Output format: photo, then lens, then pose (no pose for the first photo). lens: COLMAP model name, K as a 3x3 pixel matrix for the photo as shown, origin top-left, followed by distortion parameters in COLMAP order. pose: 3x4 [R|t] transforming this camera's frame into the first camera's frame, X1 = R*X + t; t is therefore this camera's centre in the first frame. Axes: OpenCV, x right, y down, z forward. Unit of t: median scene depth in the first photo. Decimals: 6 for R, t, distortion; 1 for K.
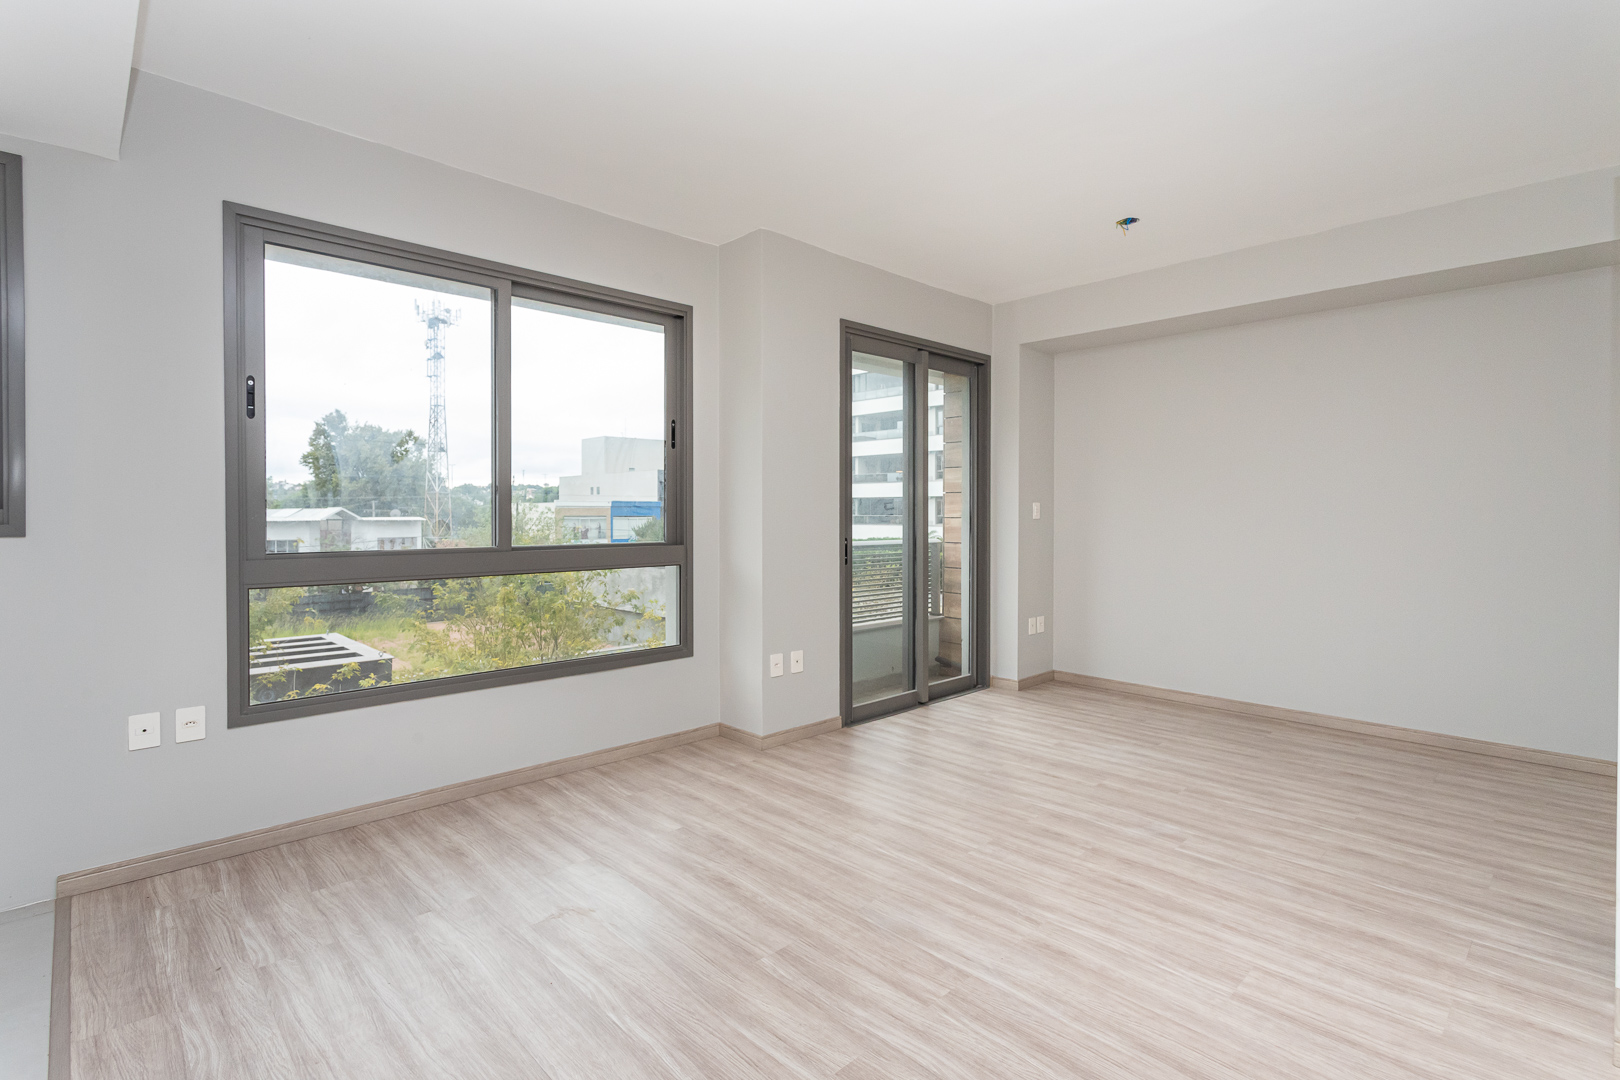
lens RADIAL K [[776.8, 0, 818.7], [0, 776.8, 524.3], [0, 0, 1]] dist [-0.001035, 0.000772]
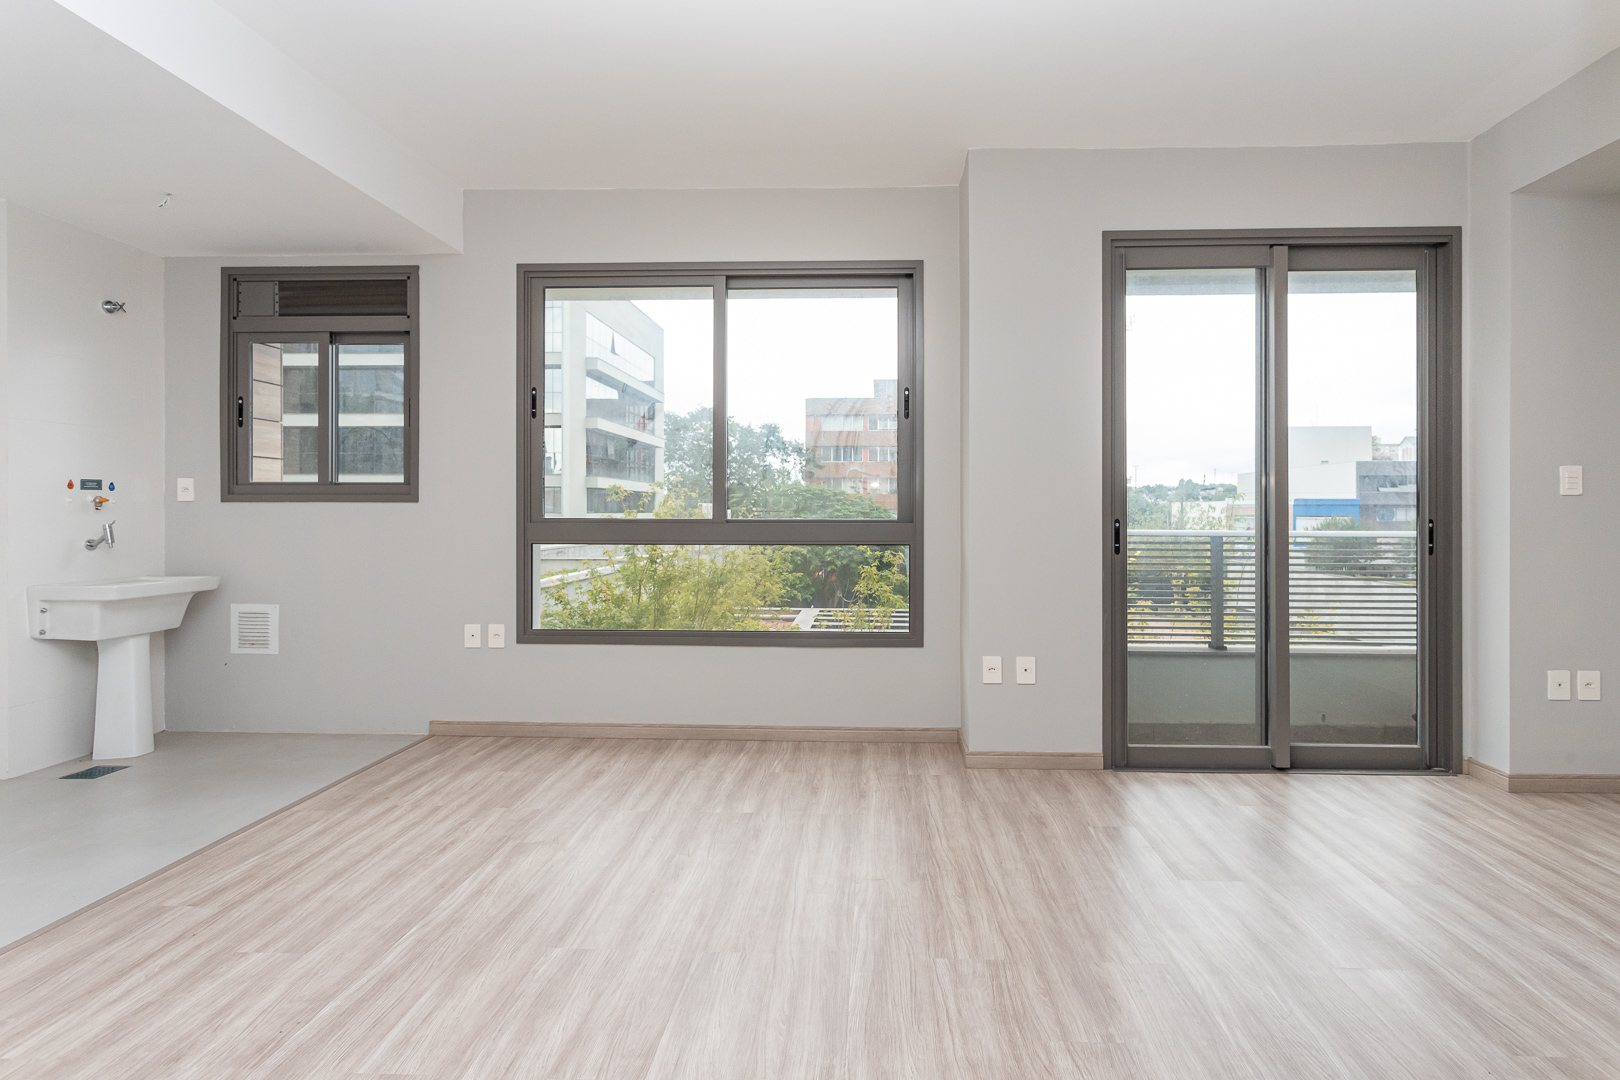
lens RADIAL K [[776.4, 0, 846.2], [0, 776.4, 509.7], [0, 0, 1]] dist [-0.000358, 0.001367]
pose [[0.689066, -0.001073, -0.724698, 0.573725], [-0.012765, 0.999826, -0.013618, 0.032280], [0.724586, 0.018634, 0.688932, 0.415264]]
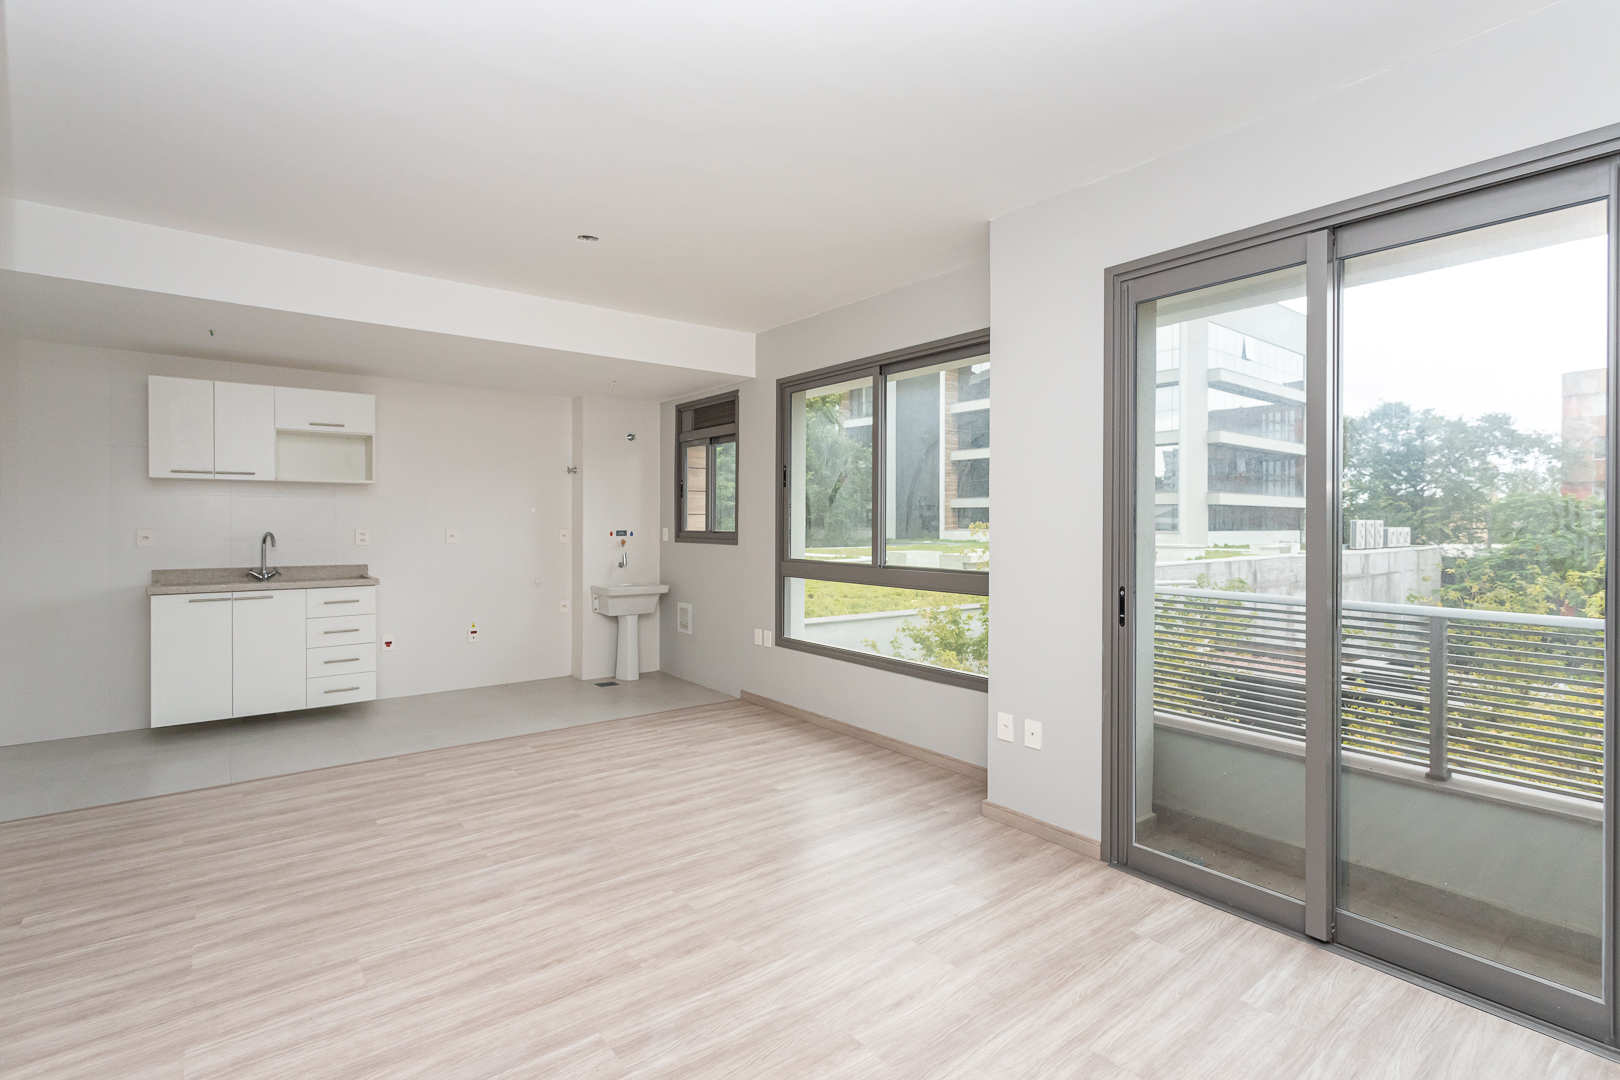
lens RADIAL K [[763.3, 0, 816.9], [0, 763.3, 529.1], [0, 0, 1]] dist [-0.000923, 0.000711]
pose [[-0.102307, 0.007438, -0.994725, 1.030720], [-0.019500, 0.999765, 0.009481, -0.047544], [0.994562, 0.020367, -0.102138, 1.151688]]
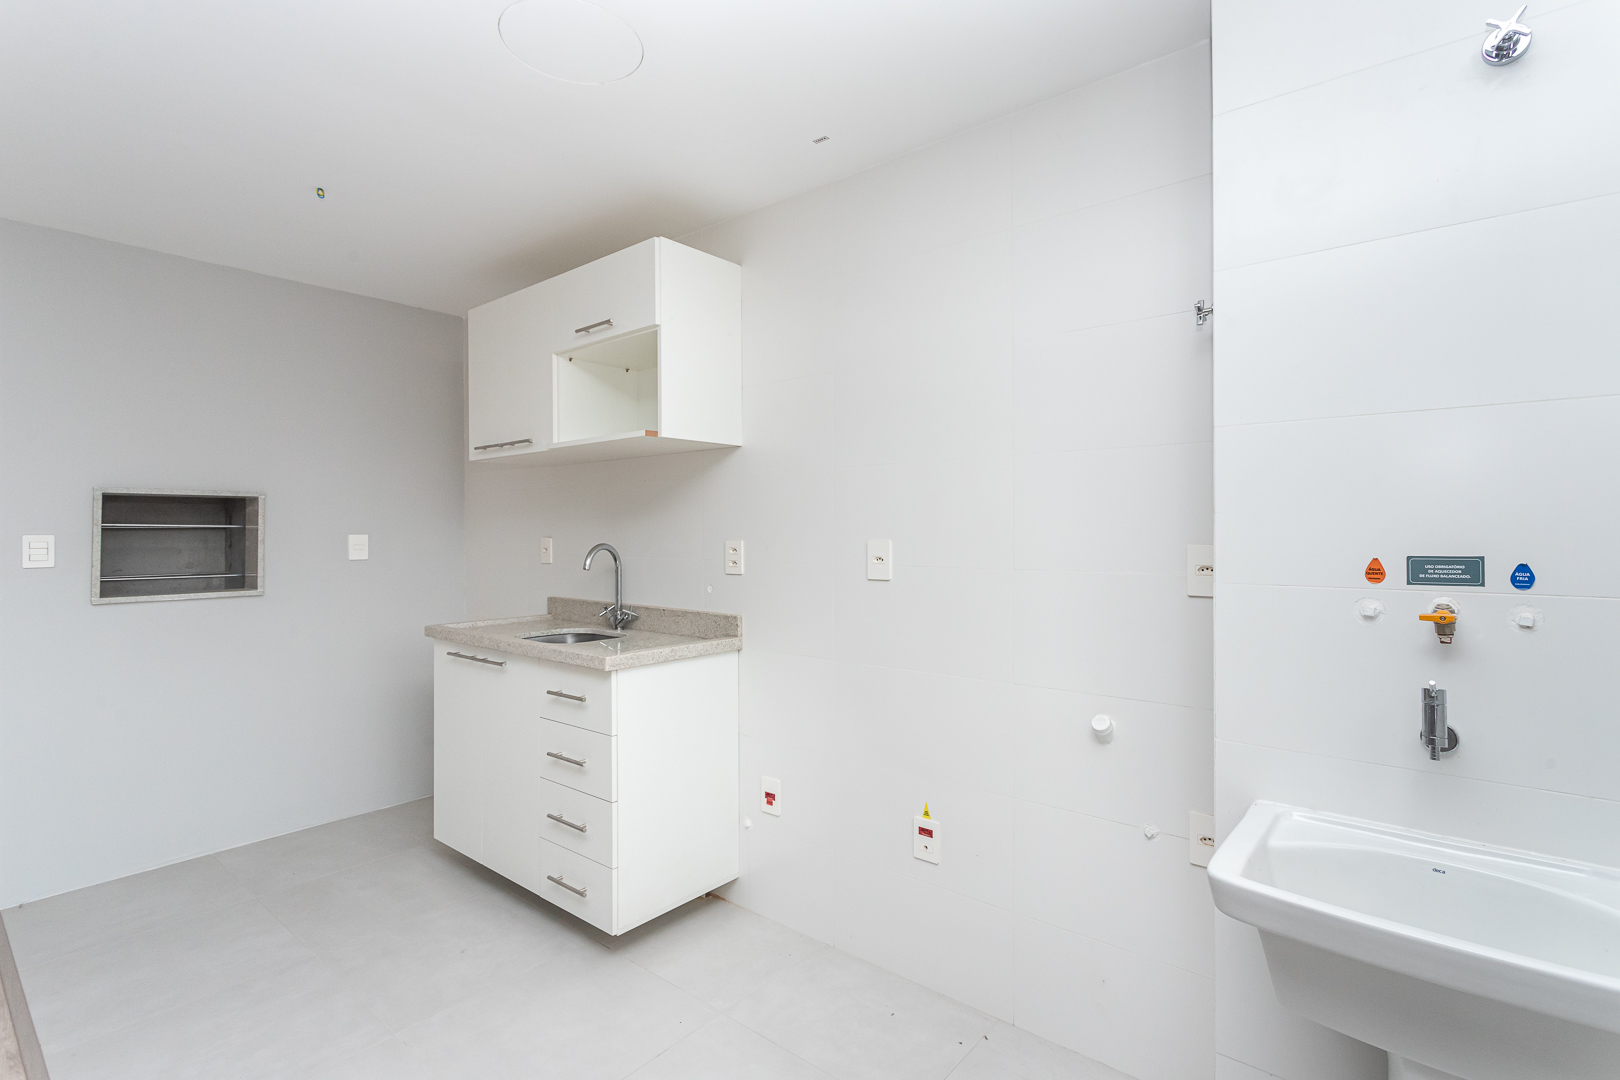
lens RADIAL K [[763.3, 0, 816.9], [0, 763.3, 529.1], [0, 0, 1]] dist [-0.000923, 0.000711]
pose [[-0.992729, 0.002127, -0.120348, -0.637288], [0.000424, 0.999899, 0.014177, -0.033816], [0.120366, 0.014023, -0.992631, 0.759216]]
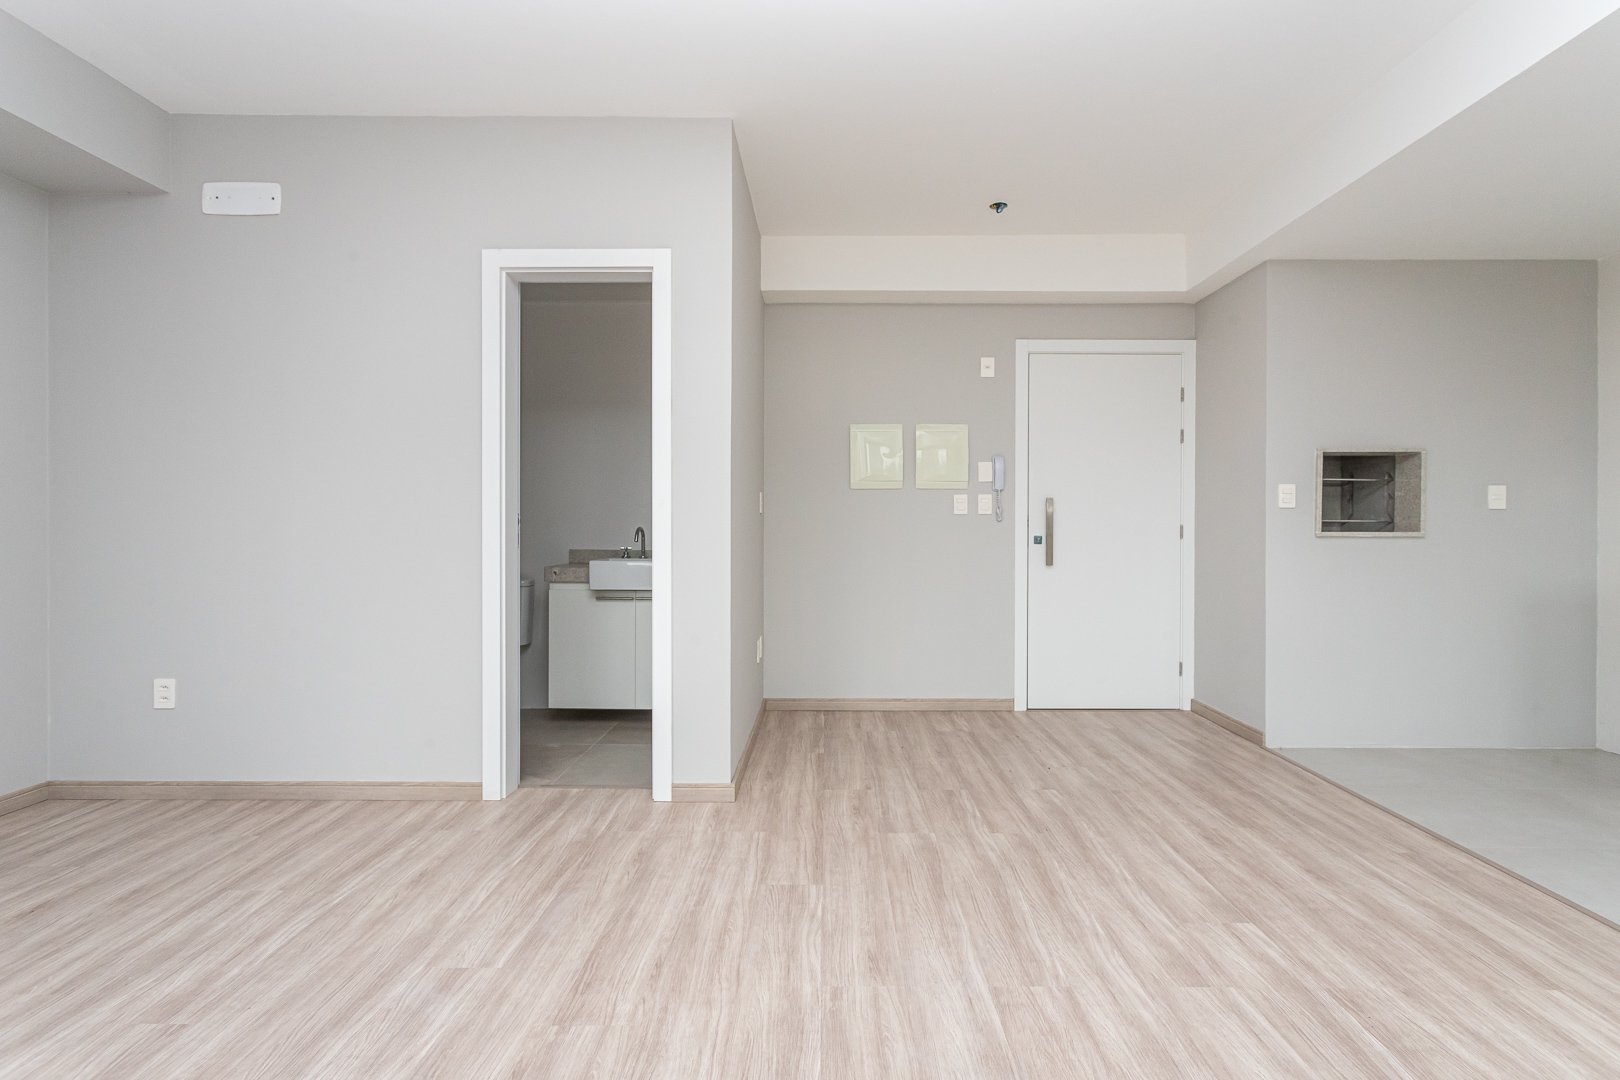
lens RADIAL K [[765.6, 0, 826.5], [0, 765.6, 523.0], [0, 0, 1]] dist [-0.000167, 0.000129]
pose [[-0.715734, 0.000151, 0.698372, -0.184759], [0.008604, 0.999926, 0.008602, 0.029873], [-0.698320, 0.012165, -0.715683, 1.161294]]
